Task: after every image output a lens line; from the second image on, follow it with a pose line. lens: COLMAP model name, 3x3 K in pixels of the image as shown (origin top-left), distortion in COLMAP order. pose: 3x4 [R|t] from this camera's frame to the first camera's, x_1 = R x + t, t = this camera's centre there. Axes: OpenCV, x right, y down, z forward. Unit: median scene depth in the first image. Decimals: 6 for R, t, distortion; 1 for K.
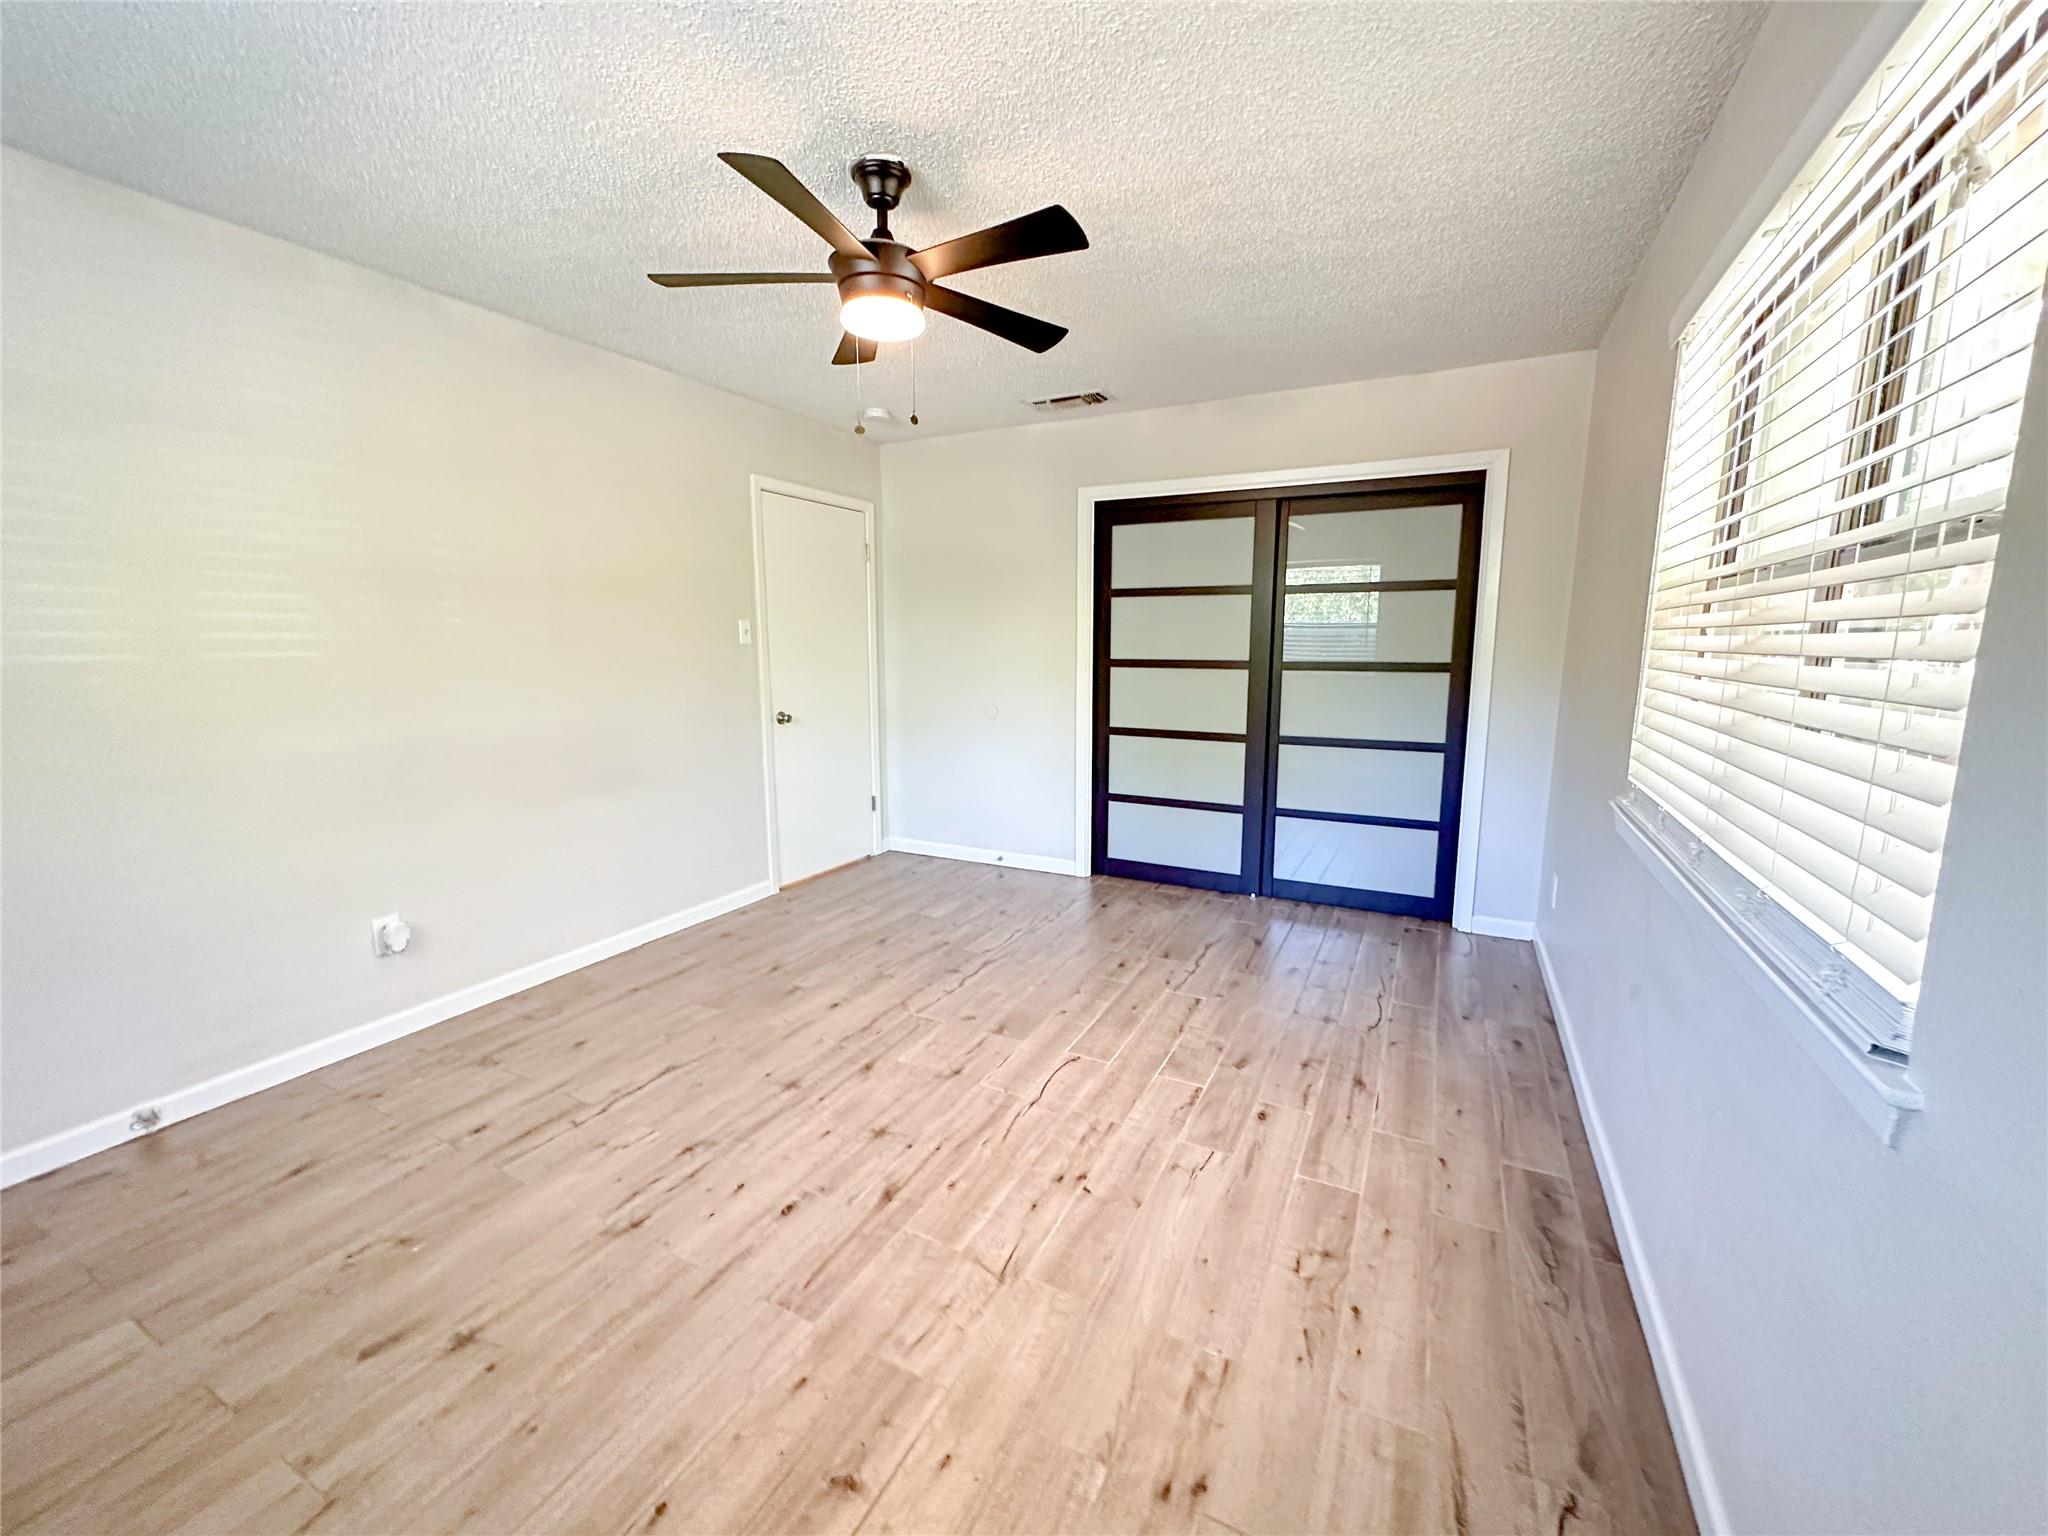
lens RADIAL K [[815.7, 0, 1021.1], [0, 815.7, 766.7], [0, 0, 1]] dist [-0.000898, 0.000759]
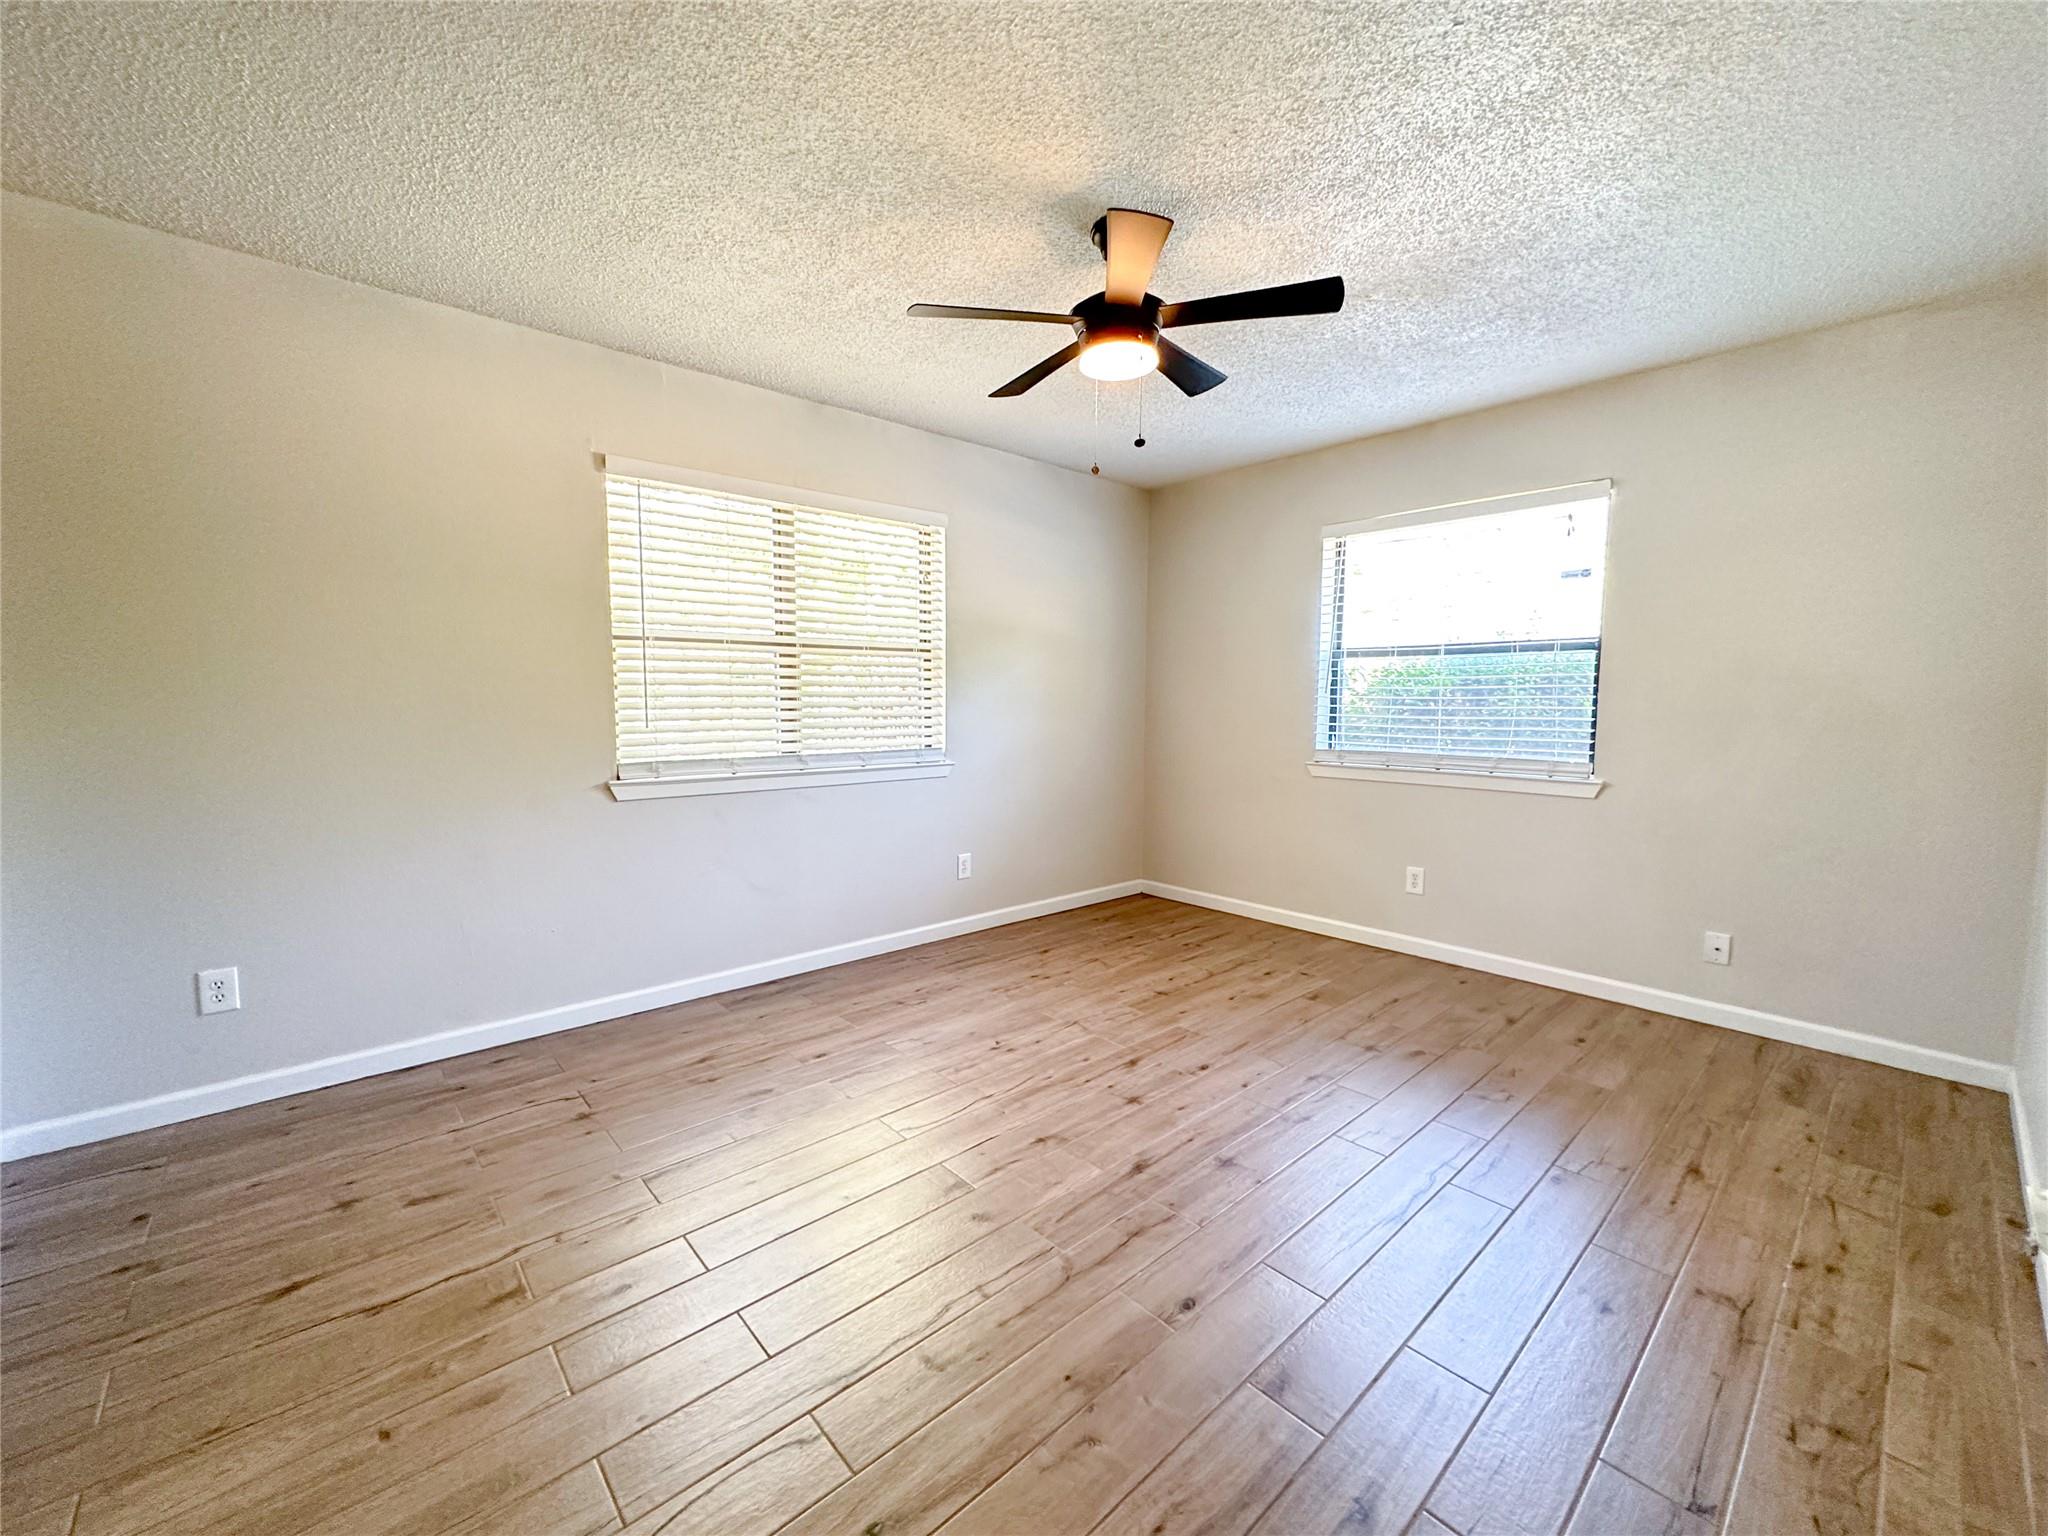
lens RADIAL K [[815.7, 0, 1021.1], [0, 815.7, 766.7], [0, 0, 1]] dist [-0.000898, 0.000759]
pose [[-0.931488, -0.036218, 0.361964, -0.434196], [0.052350, 0.971328, 0.231910, -0.272332], [-0.359985, 0.234970, -0.902884, 2.033601]]
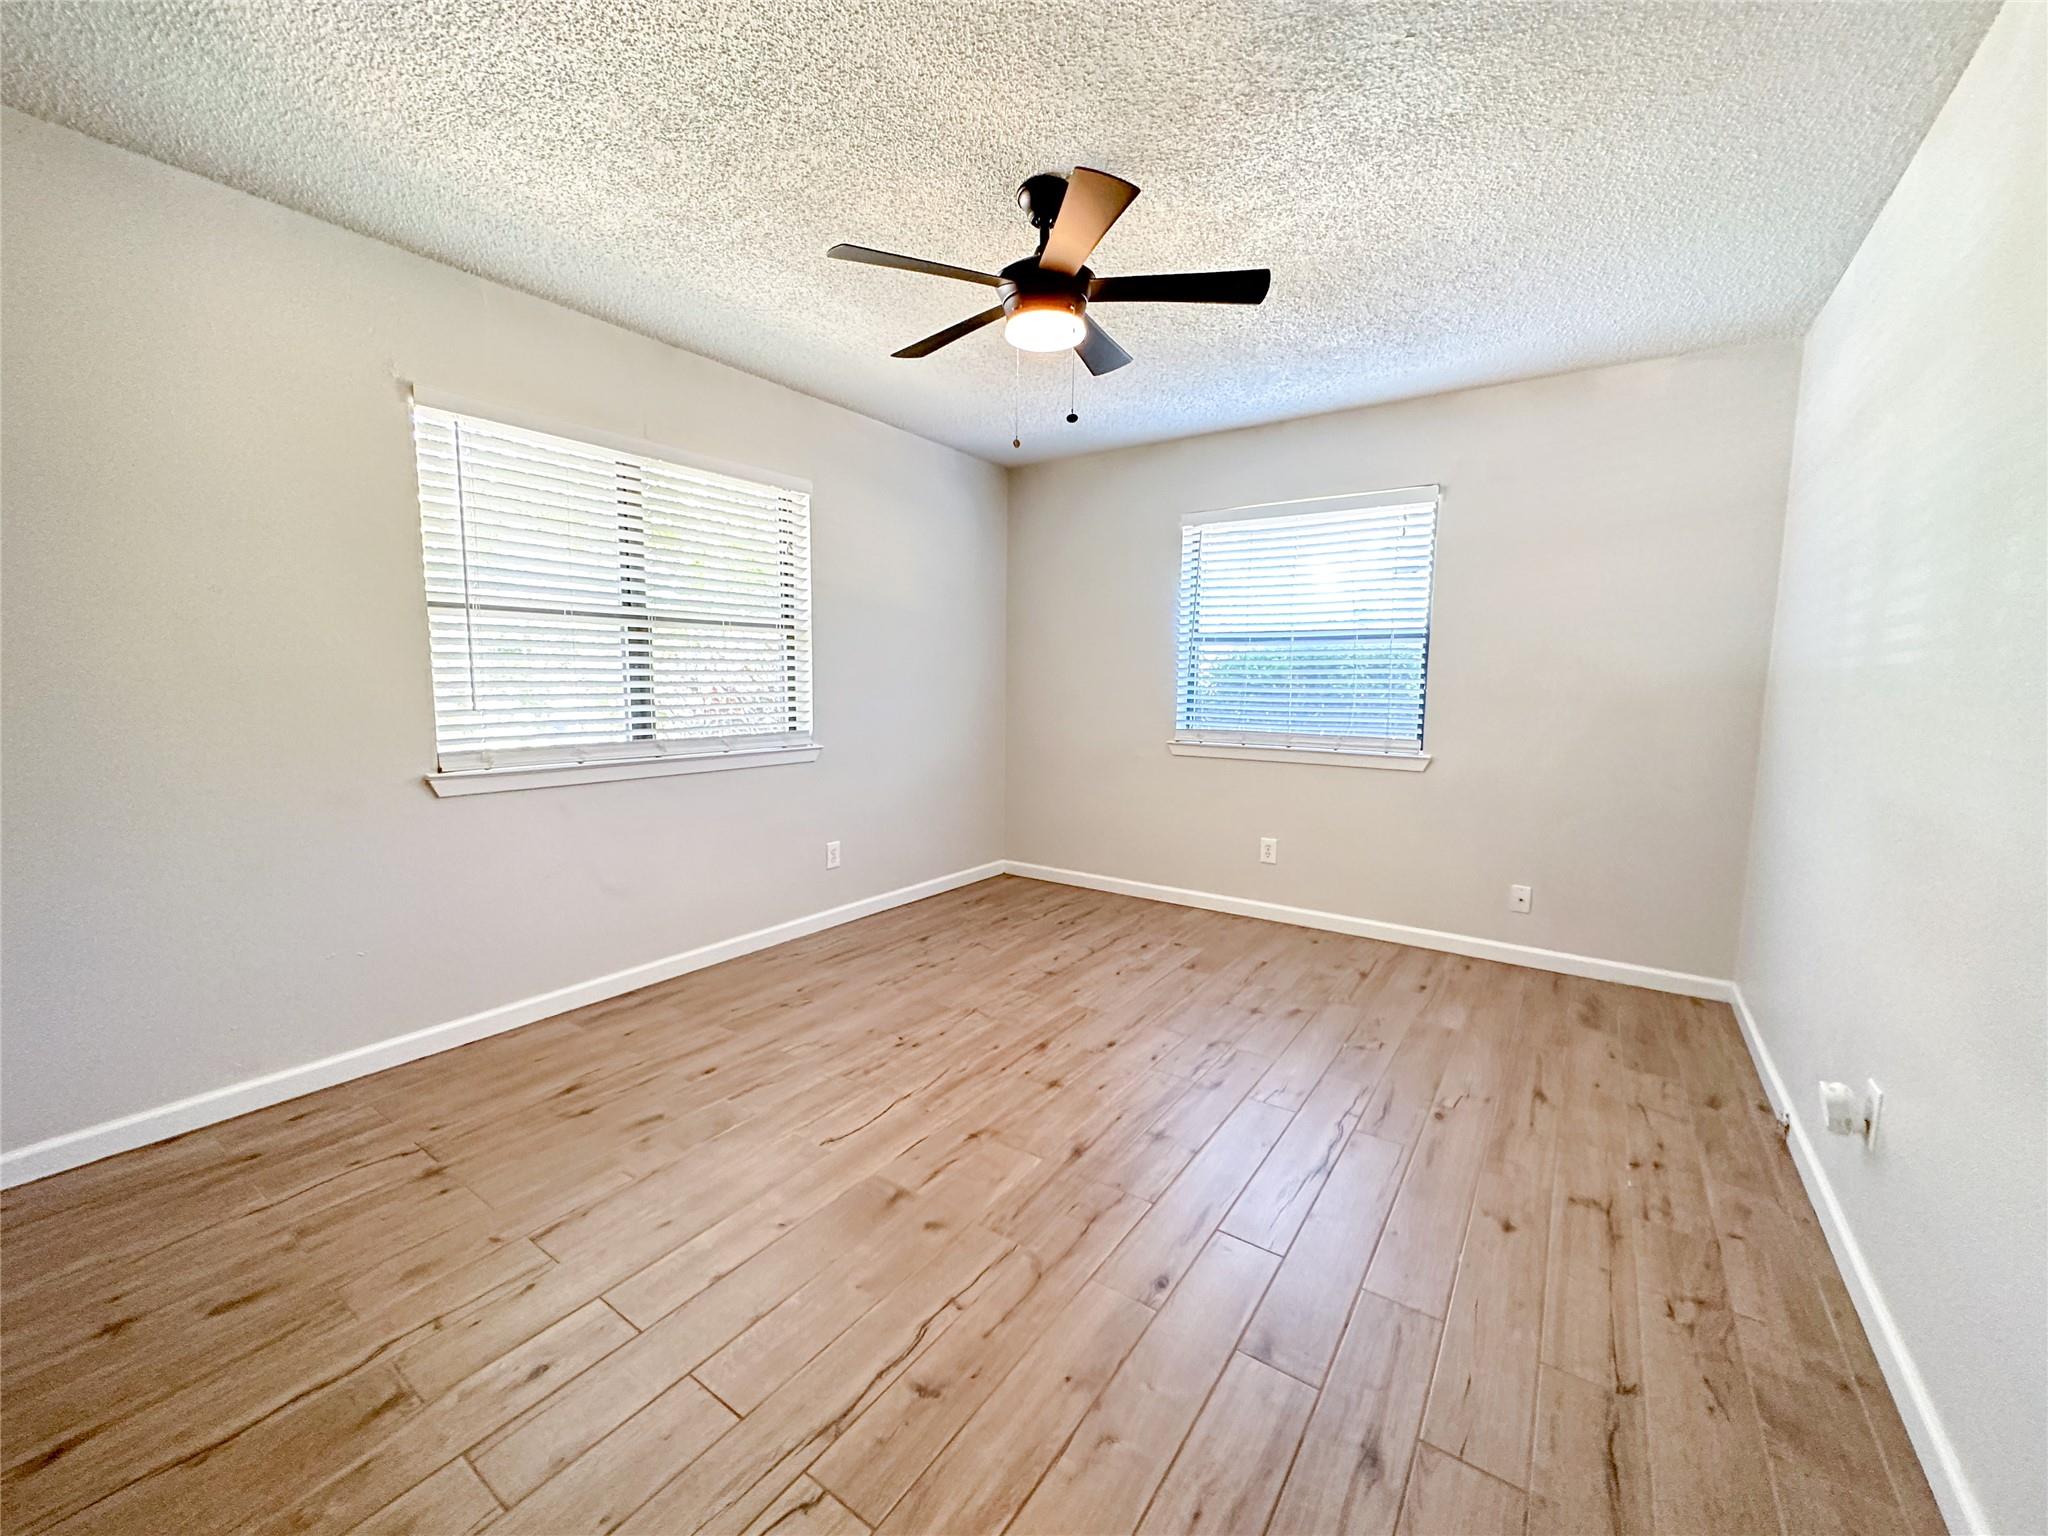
lens RADIAL K [[815.8, 0, 1018.3], [0, 815.8, 767.1], [0, 0, 1]] dist [-0.001964, 0.000821]
pose [[-0.989798, -0.027826, 0.139736, -0.279671], [0.010176, 0.964433, 0.264131, -0.274526], [-0.142115, 0.262858, -0.954311, 2.034145]]
